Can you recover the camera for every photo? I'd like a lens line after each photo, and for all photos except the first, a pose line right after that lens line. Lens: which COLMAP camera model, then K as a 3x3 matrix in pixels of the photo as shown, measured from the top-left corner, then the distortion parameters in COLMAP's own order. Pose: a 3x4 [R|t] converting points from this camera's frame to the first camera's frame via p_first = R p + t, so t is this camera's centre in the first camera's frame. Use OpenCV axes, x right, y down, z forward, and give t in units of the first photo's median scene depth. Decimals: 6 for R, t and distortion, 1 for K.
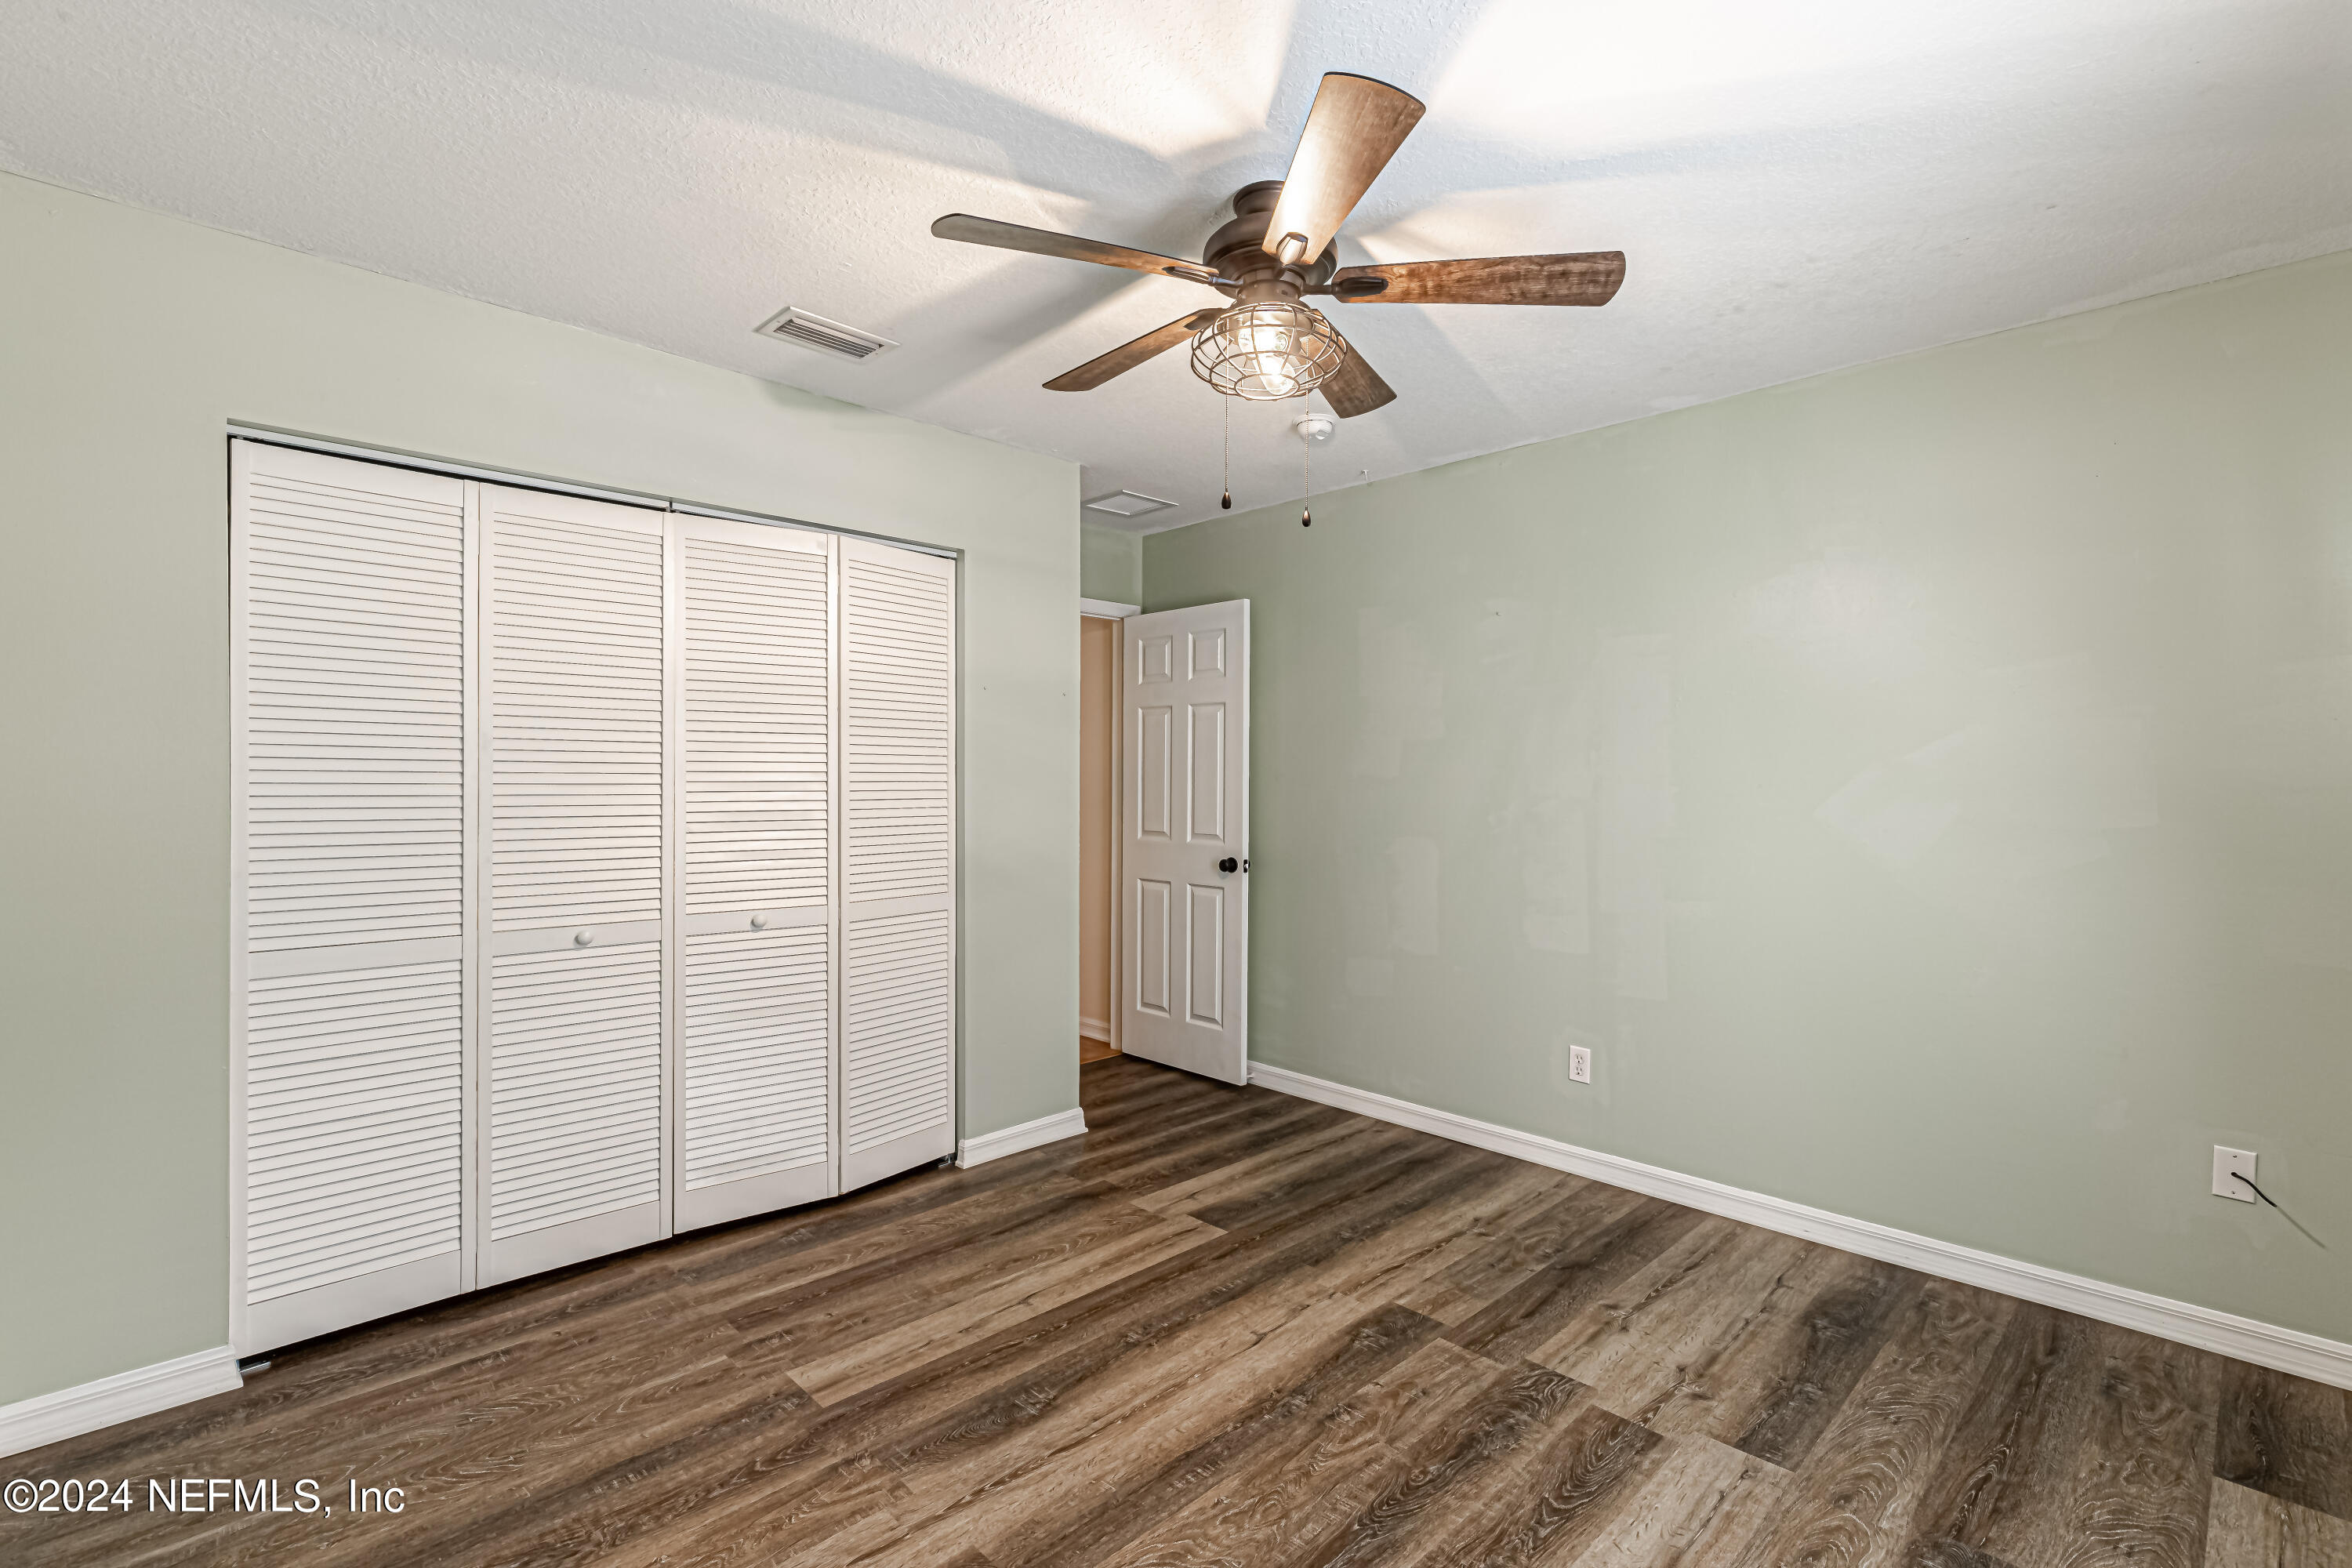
lens RADIAL K [[1057.5, 0, 1181.7], [0, 1057.5, 782.9], [0, 0, 1]] dist [0.009072, -0.001330]
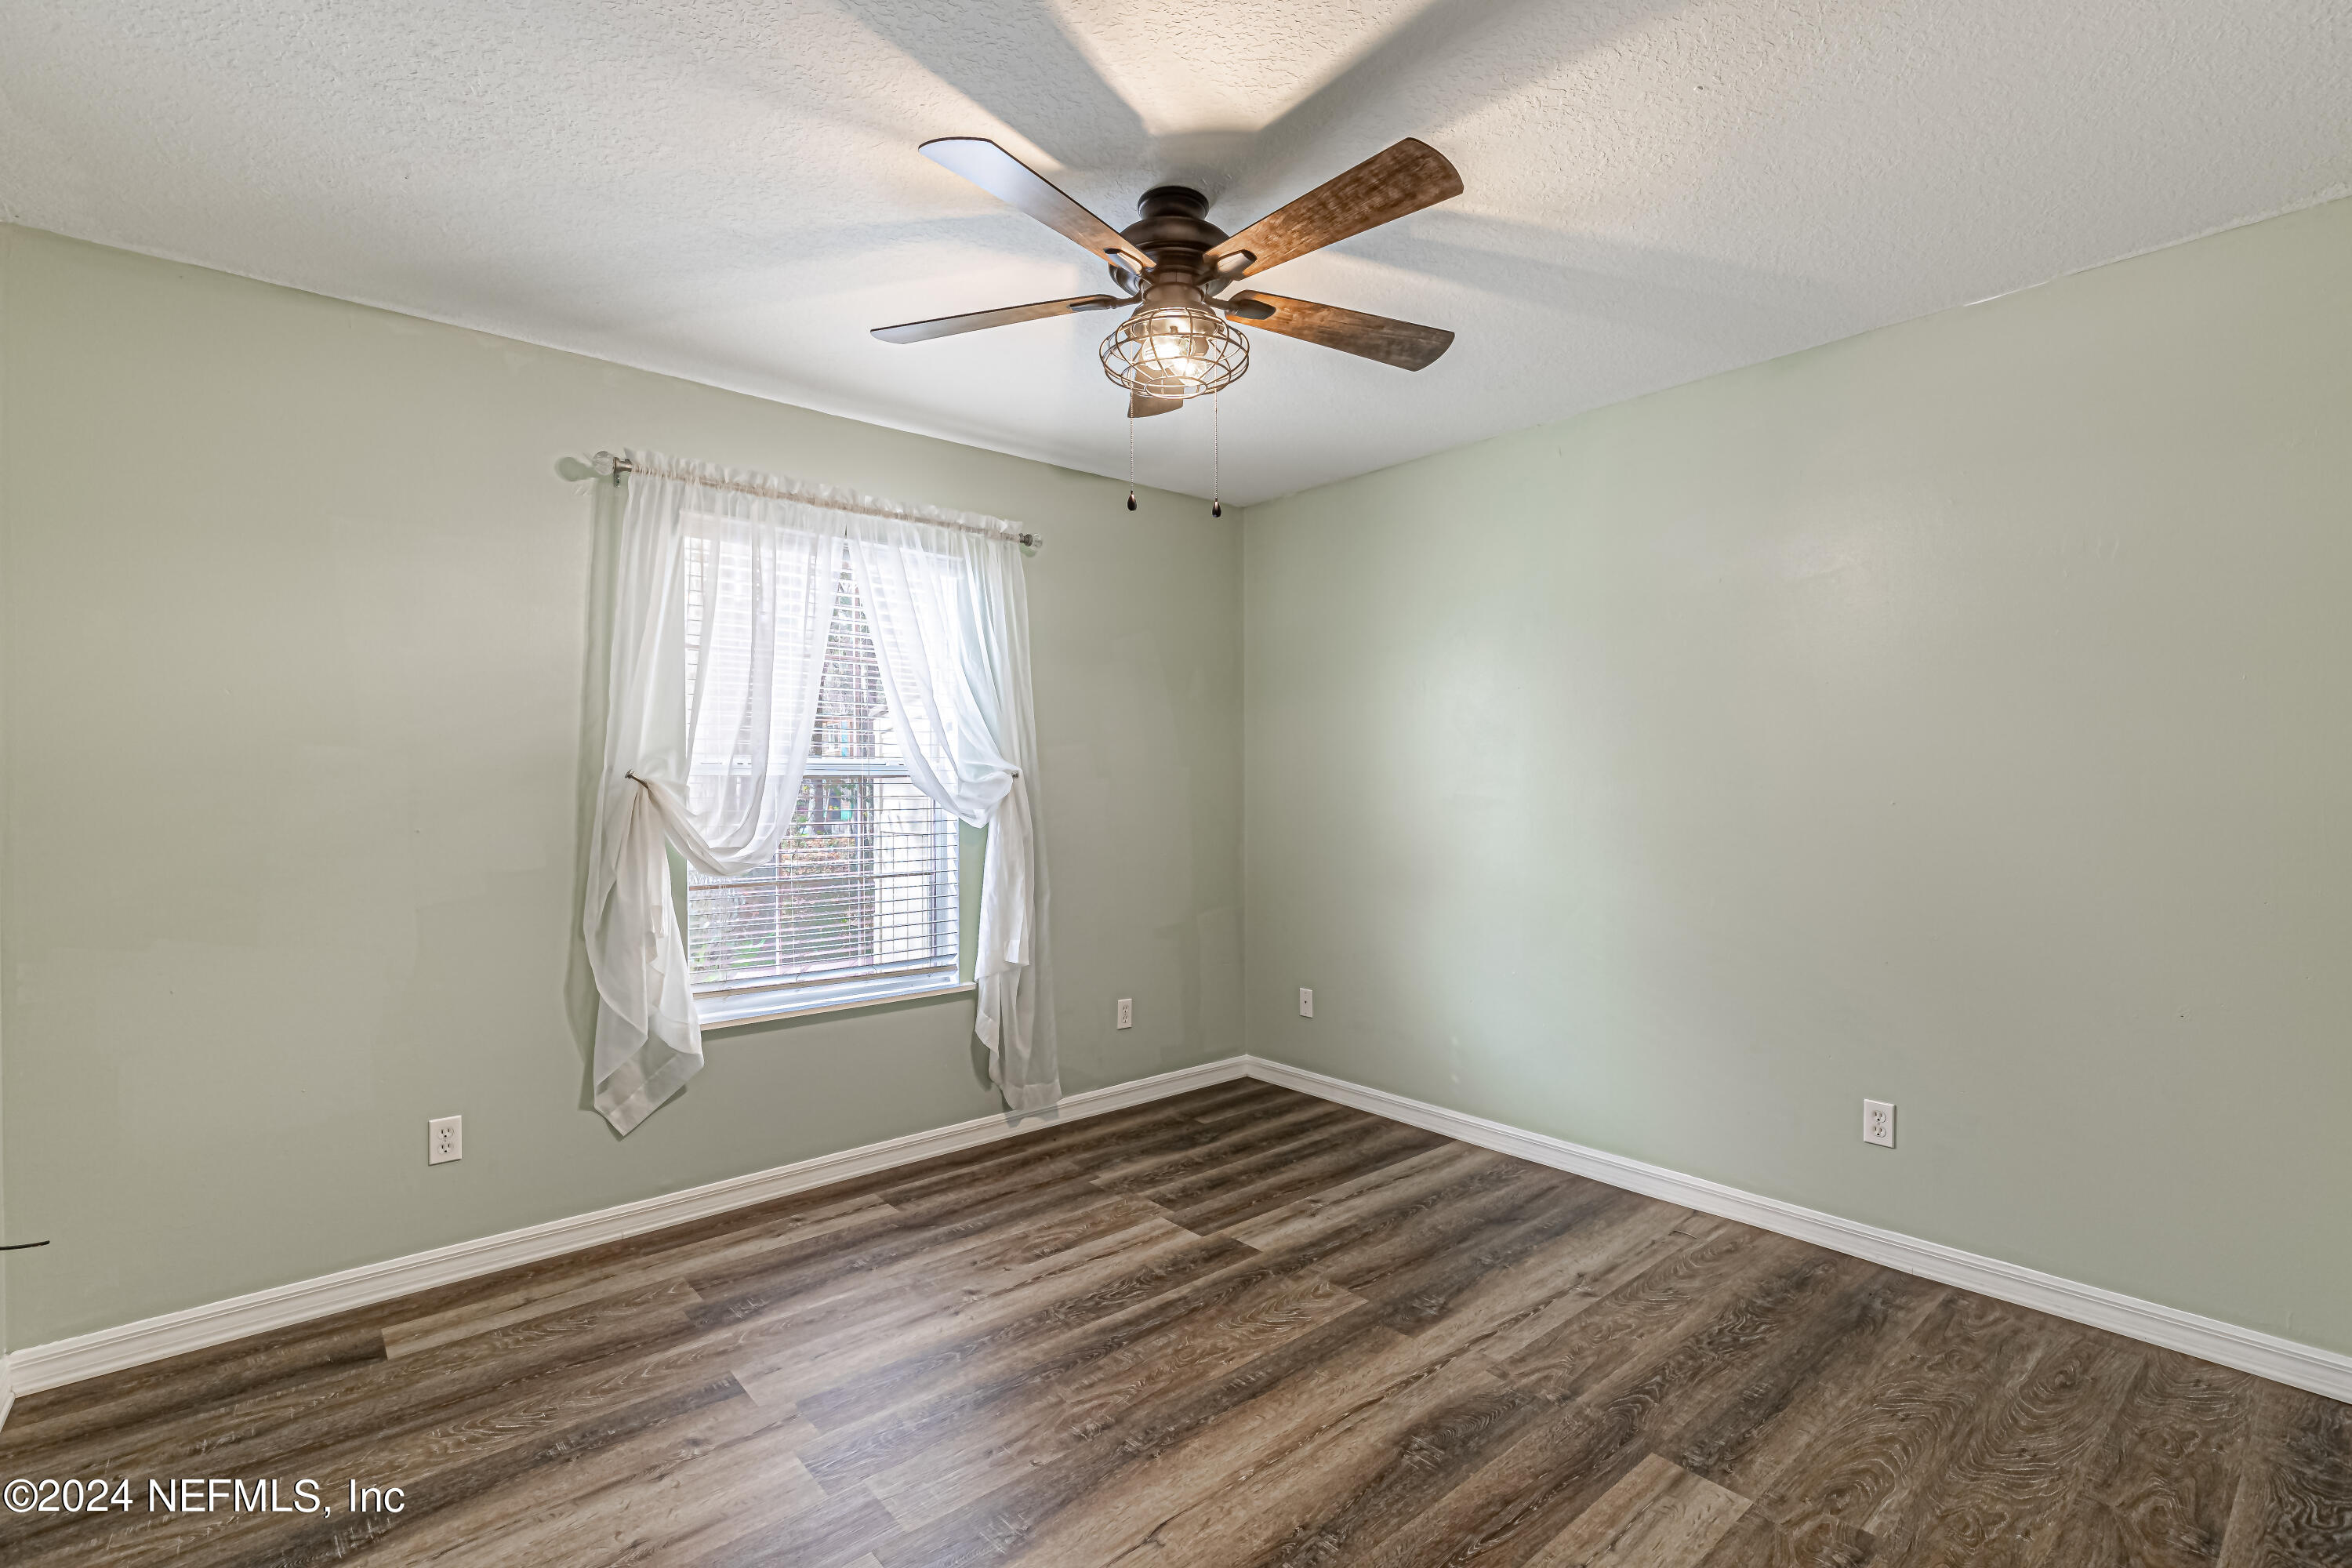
lens RADIAL K [[1057.5, 0, 1181.7], [0, 1057.5, 782.9], [0, 0, 1]] dist [0.009072, -0.001330]
pose [[-0.997892, 0.002252, 0.064861, 0.007529], [0.002378, 0.999995, 0.001861, 0.007335], [-0.064857, 0.002012, -0.997893, 2.048552]]
